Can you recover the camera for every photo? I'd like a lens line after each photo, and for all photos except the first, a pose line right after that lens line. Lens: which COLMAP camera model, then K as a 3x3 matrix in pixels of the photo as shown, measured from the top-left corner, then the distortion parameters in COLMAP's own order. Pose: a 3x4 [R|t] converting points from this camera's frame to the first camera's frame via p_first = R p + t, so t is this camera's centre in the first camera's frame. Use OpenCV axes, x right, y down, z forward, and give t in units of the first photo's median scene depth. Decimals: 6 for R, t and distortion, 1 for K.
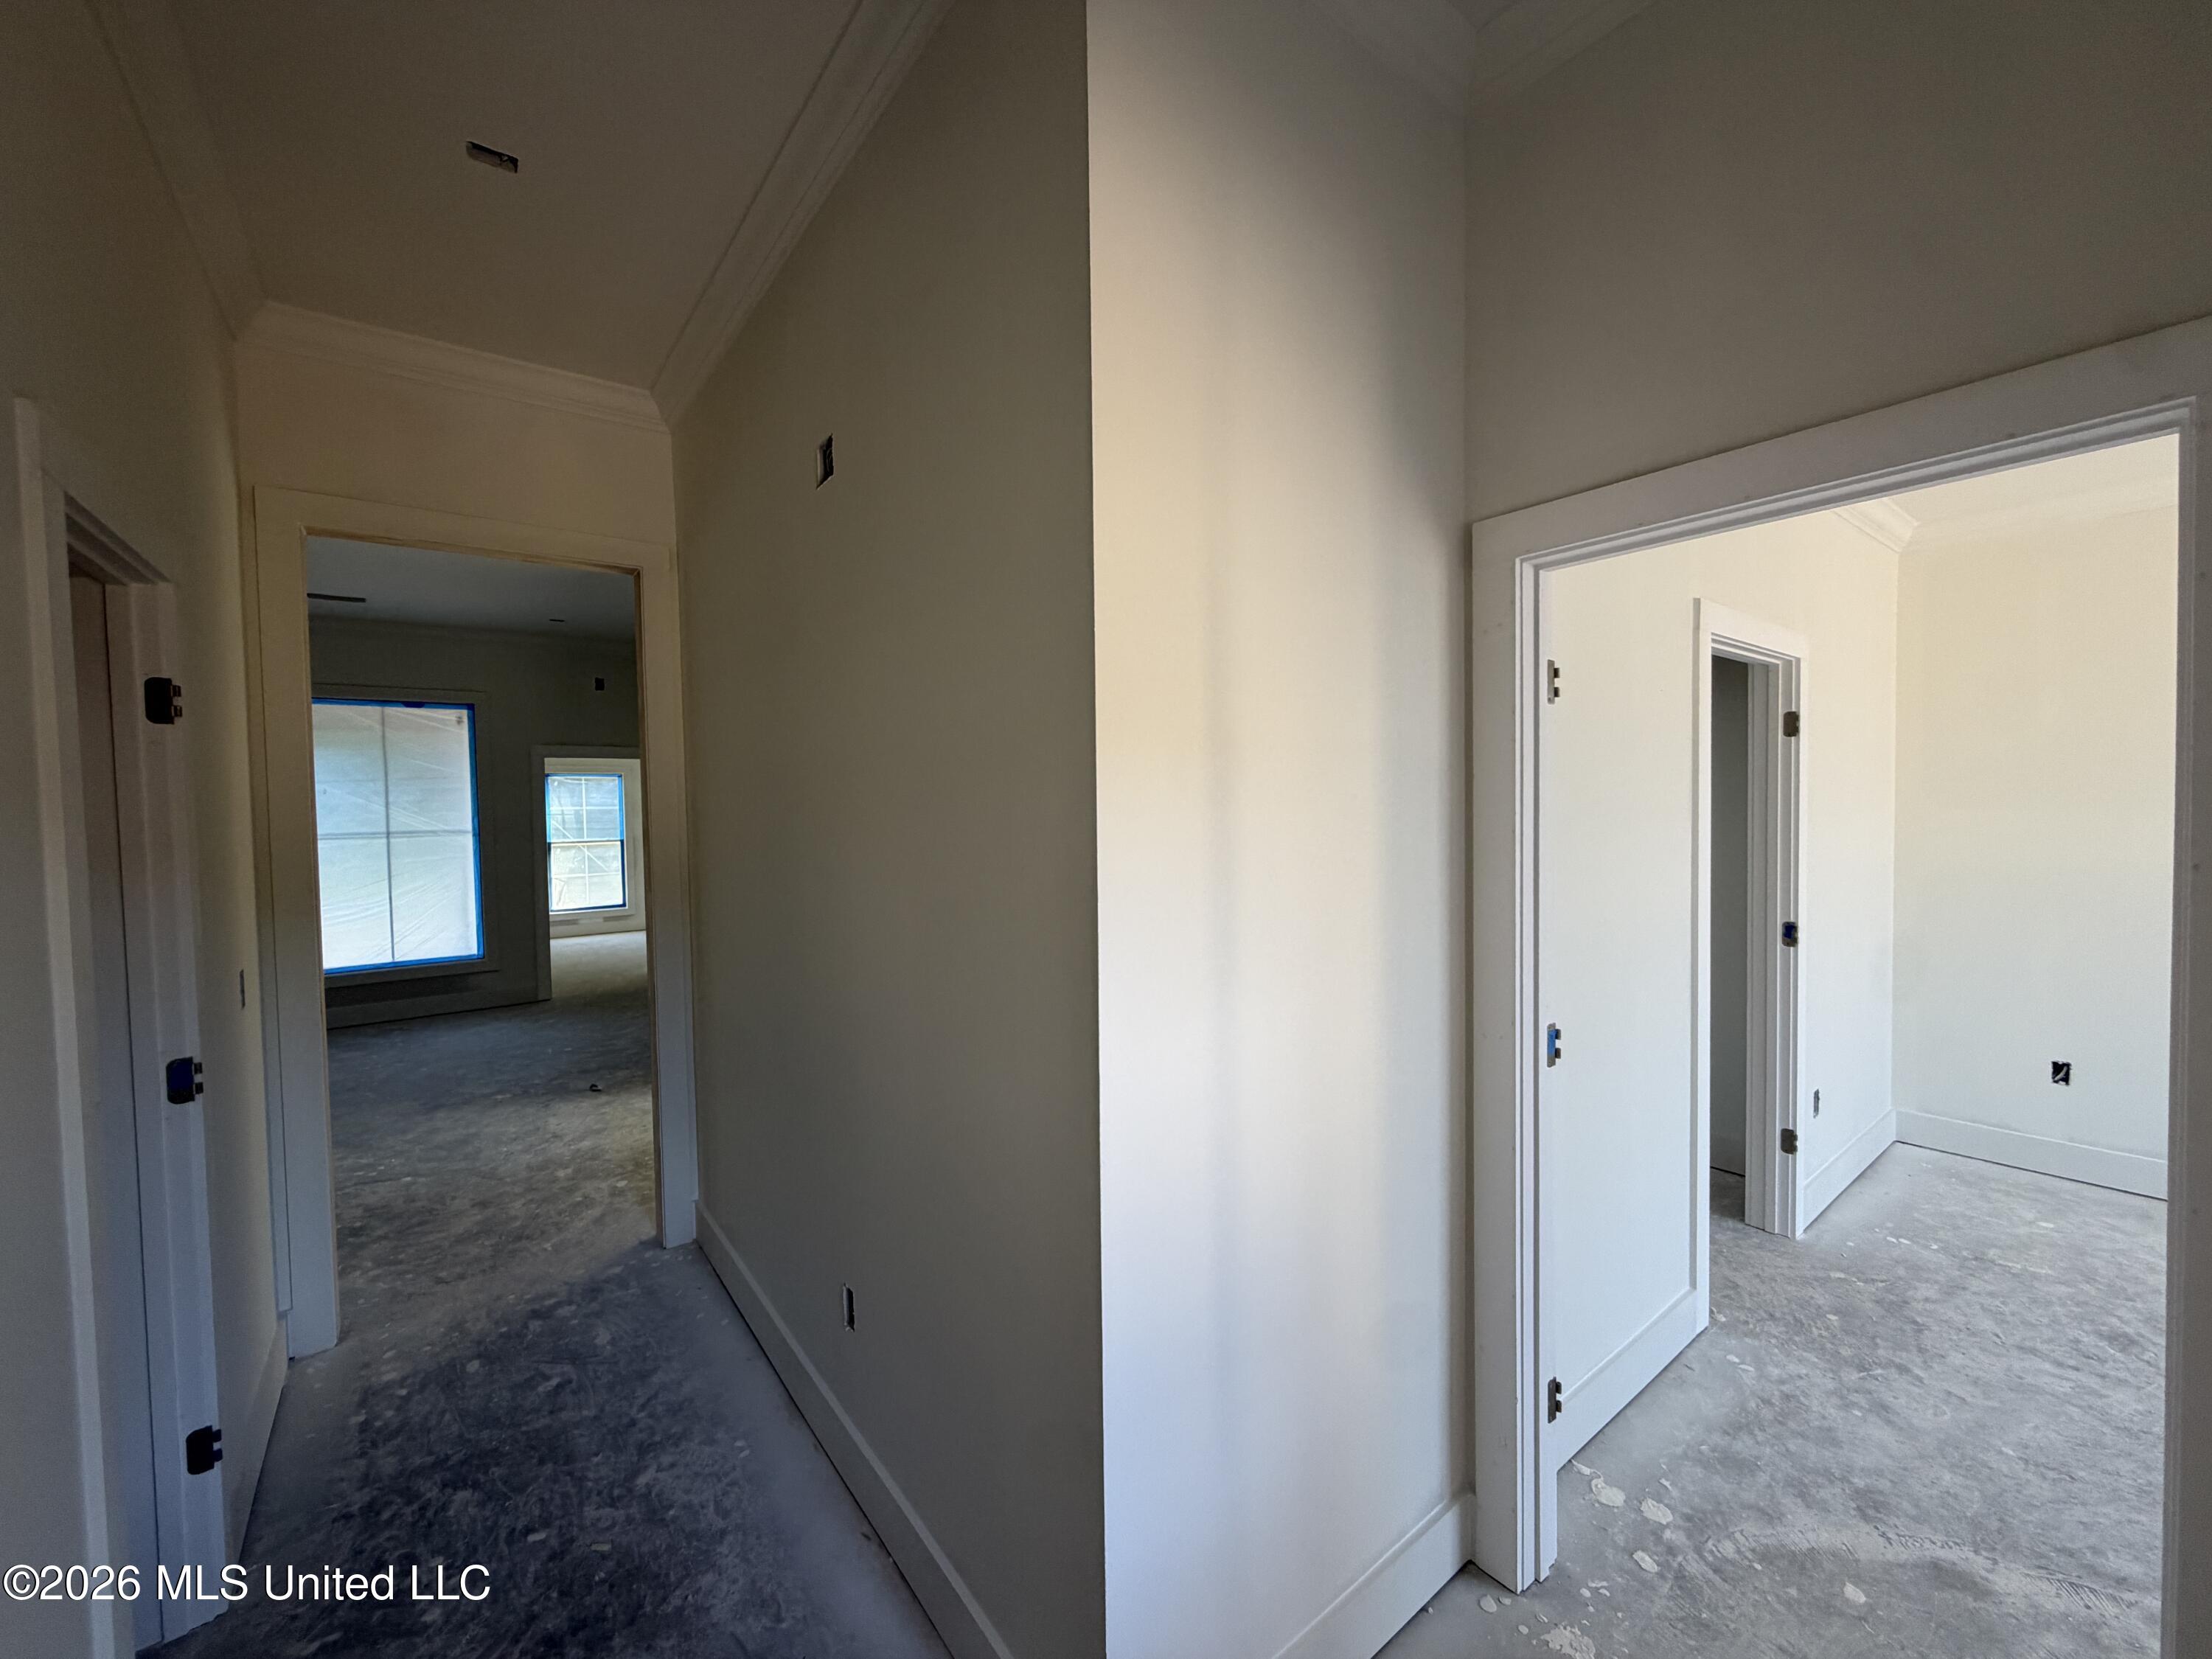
lens RADIAL K [[879.2, 0, 1099.2], [0, 879.2, 829.3], [0, 0, 1]] dist [-0.000313, 0.000136]
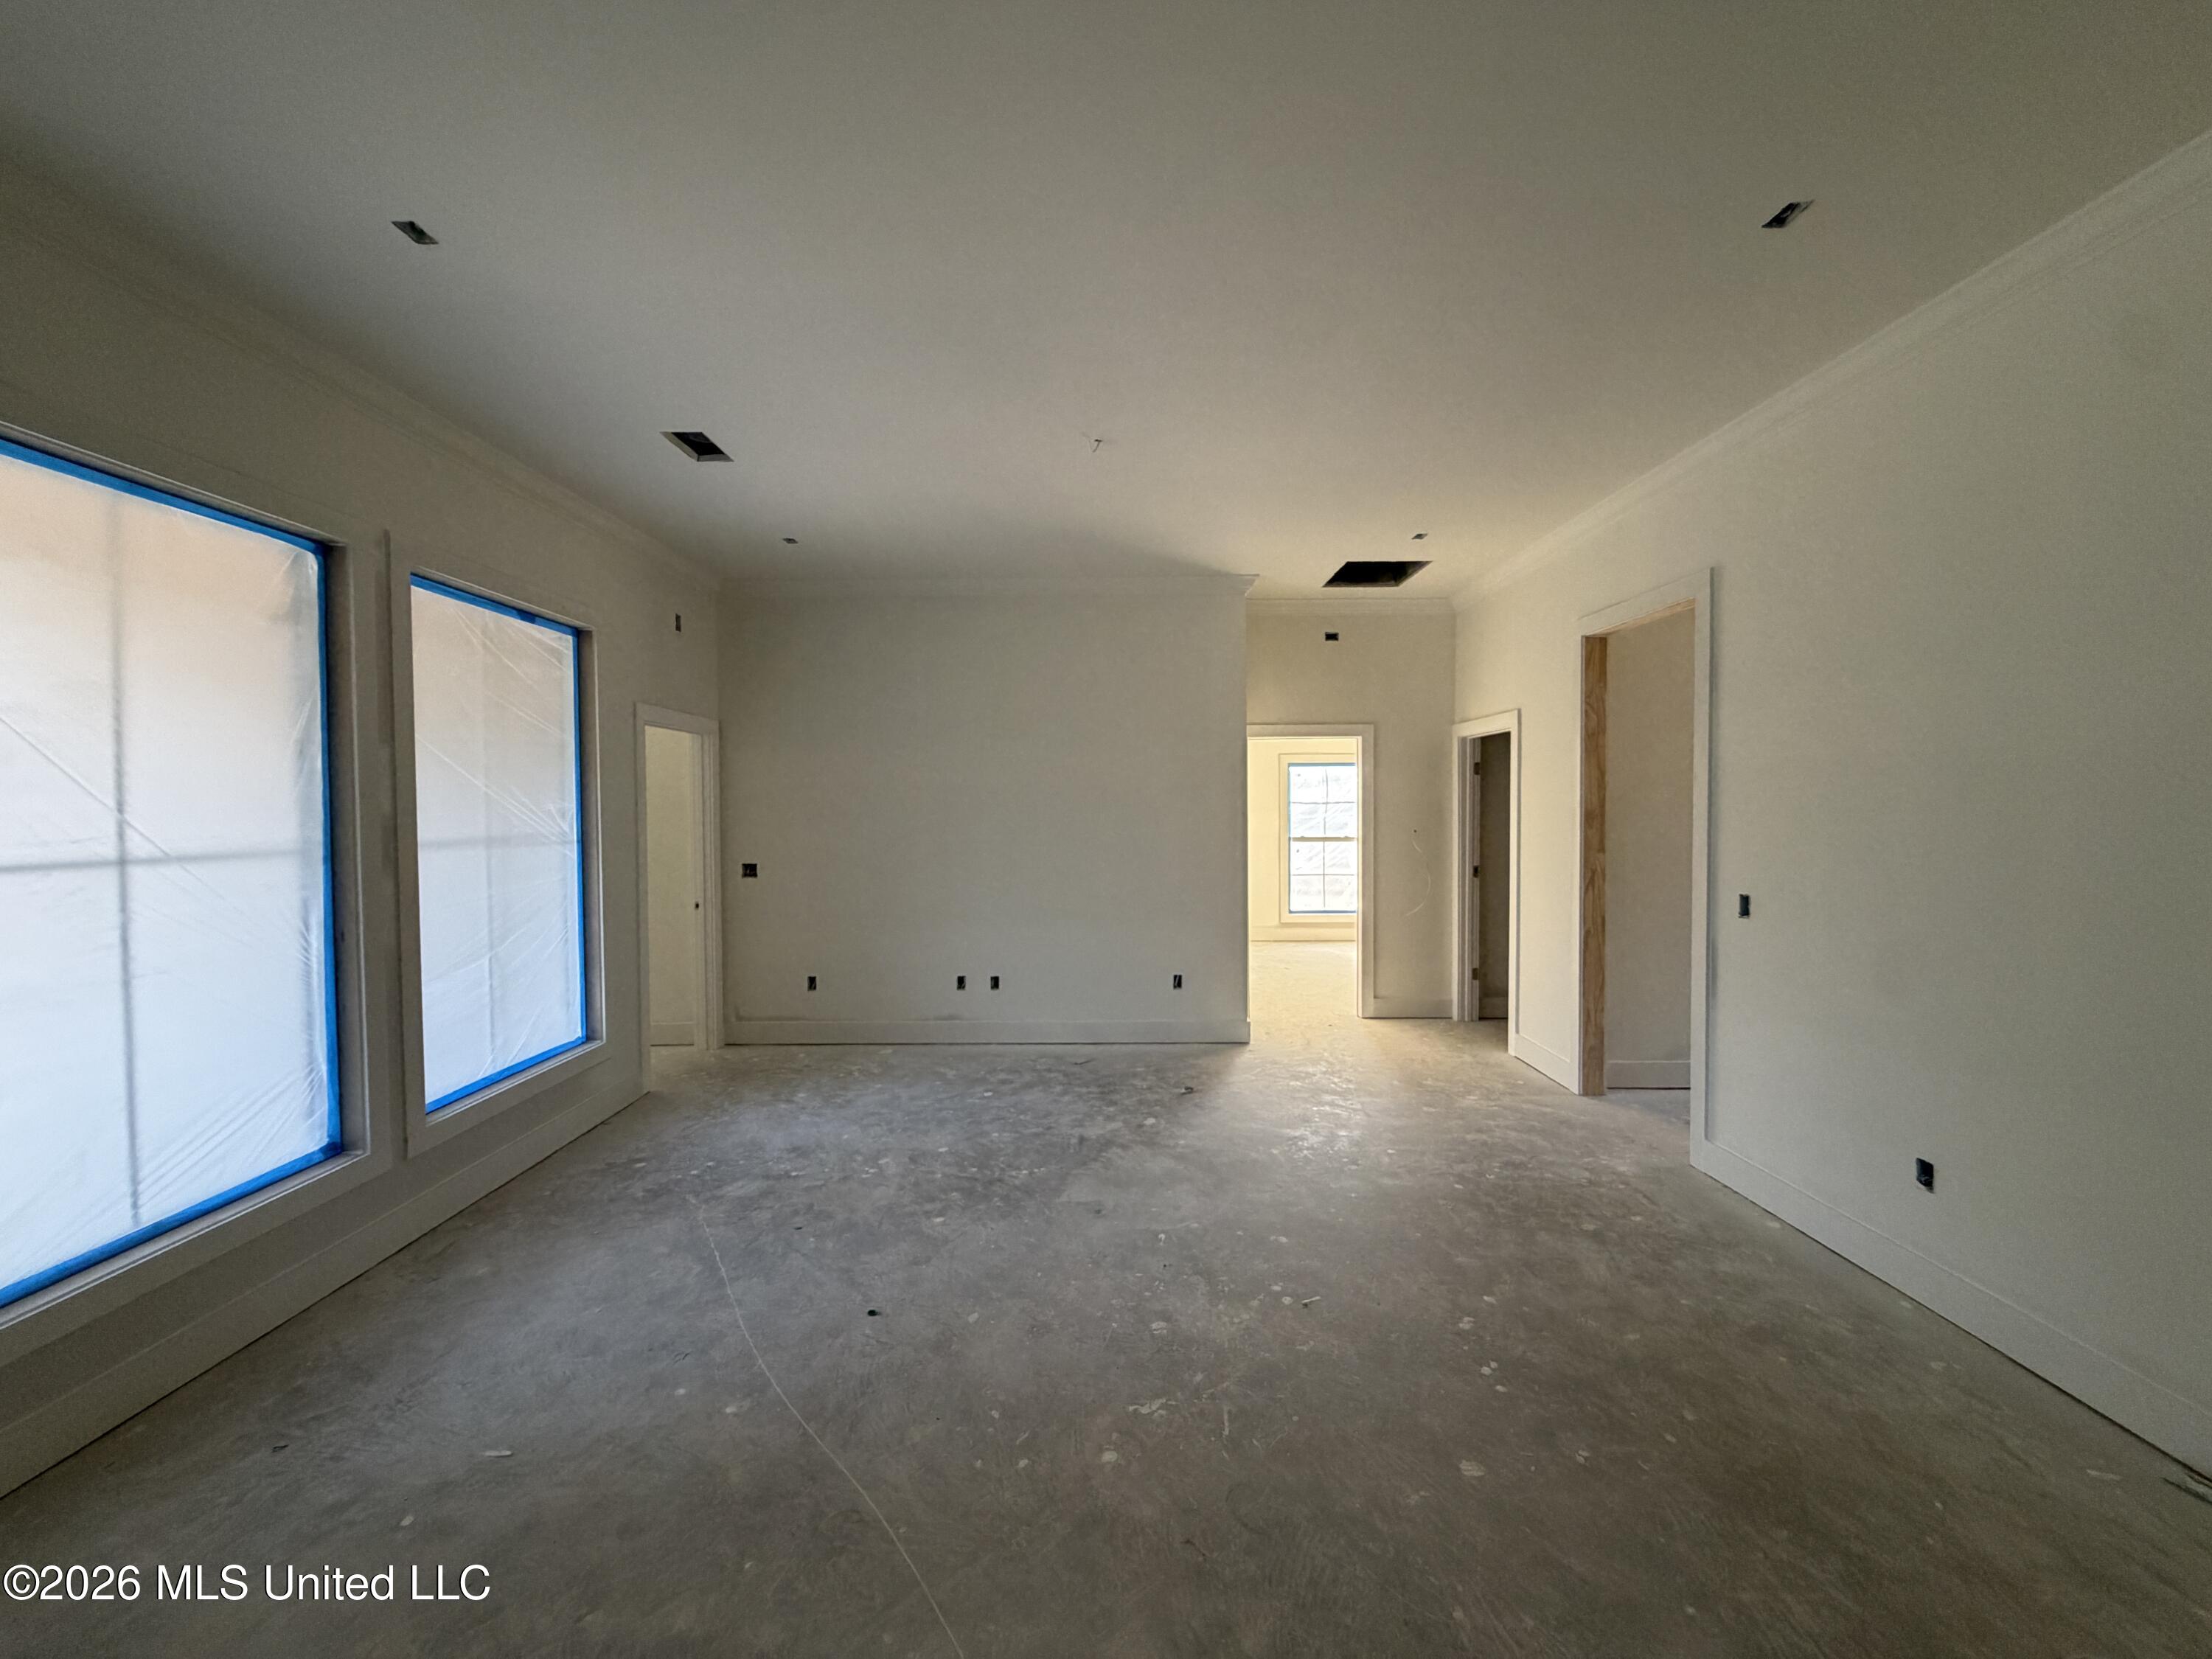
lens RADIAL K [[879.2, 0, 1099.2], [0, 879.2, 829.3], [0, 0, 1]] dist [-0.000313, 0.000136]
pose [[0.611499, -0.005304, 0.791227, -1.002678], [0.020680, 0.999743, -0.009281, 0.010984], [-0.790975, 0.022038, 0.611452, 0.346943]]
